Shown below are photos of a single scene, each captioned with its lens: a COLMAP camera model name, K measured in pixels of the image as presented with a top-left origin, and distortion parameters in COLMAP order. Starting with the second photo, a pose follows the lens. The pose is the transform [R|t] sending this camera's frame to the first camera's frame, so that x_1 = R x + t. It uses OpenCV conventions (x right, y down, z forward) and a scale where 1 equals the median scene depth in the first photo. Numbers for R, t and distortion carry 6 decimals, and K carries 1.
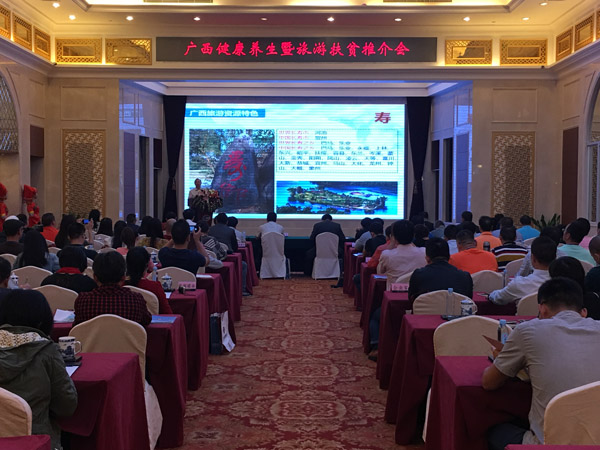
lens RADIAL K [[818.5, 0, 300.0], [0, 818.5, 225.0], [0, 0, 1]] dist [0.008225, 0.013948]
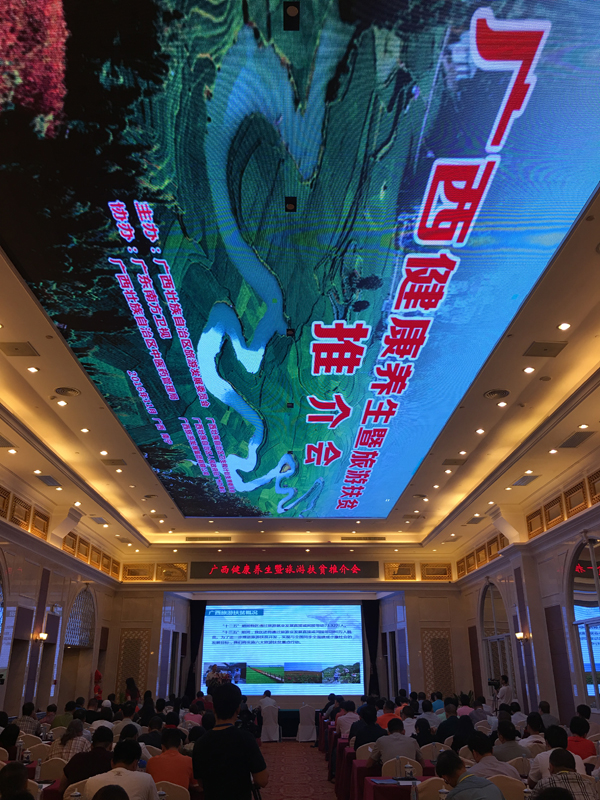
lens RADIAL K [[669.5, 0, 300.0], [0, 669.5, 400.0], [0, 0, 1]] dist [0.043505, -0.005308]
pose [[0.999702, 0.001339, 0.024359, -0.007105], [0.008683, 0.913571, -0.406586, 0.000457], [-0.022798, 0.406676, 0.913288, -0.243010]]
